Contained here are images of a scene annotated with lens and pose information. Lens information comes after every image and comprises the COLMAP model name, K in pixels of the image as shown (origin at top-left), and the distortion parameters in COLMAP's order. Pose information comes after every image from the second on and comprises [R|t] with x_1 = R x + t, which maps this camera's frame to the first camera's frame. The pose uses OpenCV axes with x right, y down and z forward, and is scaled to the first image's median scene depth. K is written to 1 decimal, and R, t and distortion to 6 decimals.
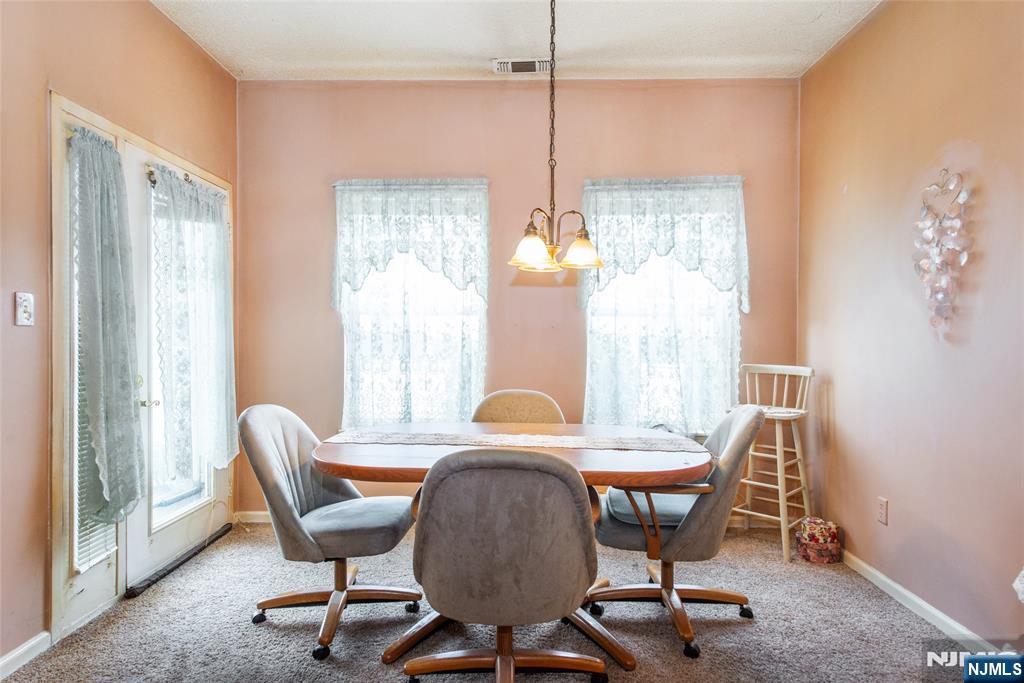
lens RADIAL K [[579.2, 0, 503.6], [0, 579.2, 342.3], [0, 0, 1]] dist [0.020077, -0.008839]
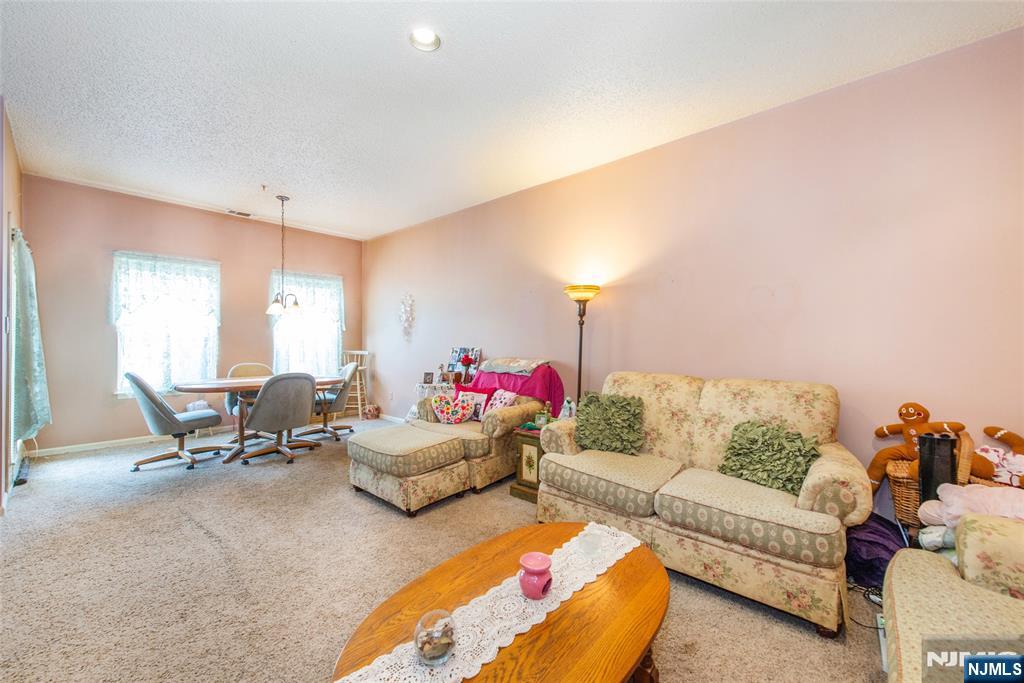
lens RADIAL K [[404.6, 0, 521.4], [0, 404.6, 341.8], [0, 0, 1]] dist [0.012443, -0.003947]
pose [[0.633278, -0.000254, 0.773924, -0.540973], [0.002126, 0.999997, -0.001411, 0.003588], [-0.773921, 0.002540, 0.633277, -0.841493]]
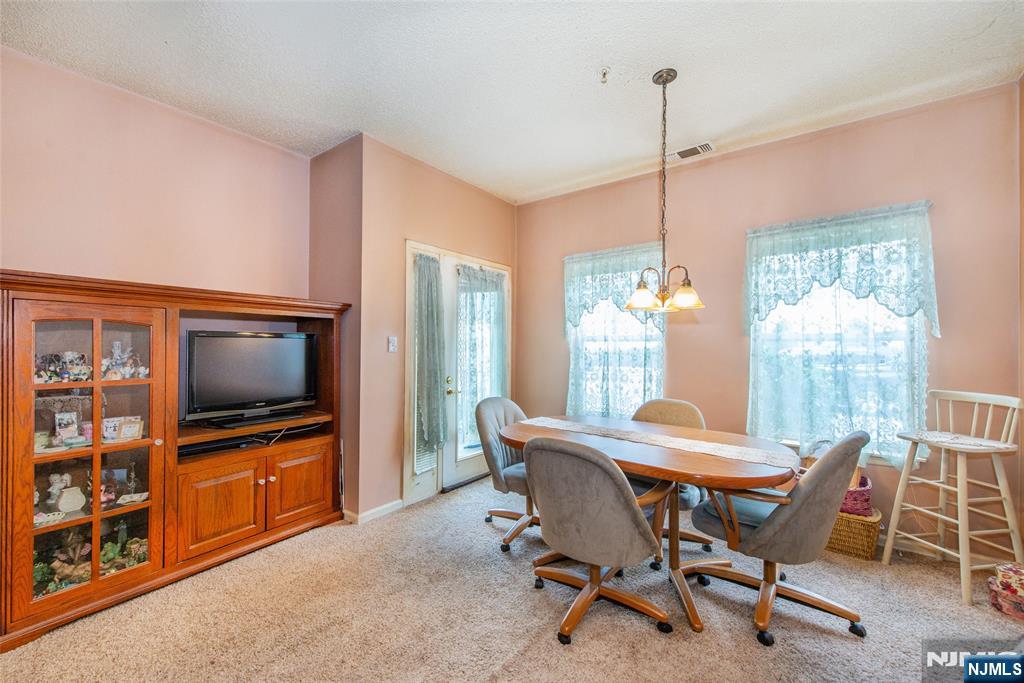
lens RADIAL K [[408.9, 0, 517.8], [0, 408.9, 344.6], [0, 0, 1]] dist [0.004588, -0.001162]
pose [[0.815839, -0.002250, -0.578274, 0.285403], [-0.009319, 0.999811, -0.017039, -0.023840], [0.578204, 0.019290, 0.815664, 0.032891]]
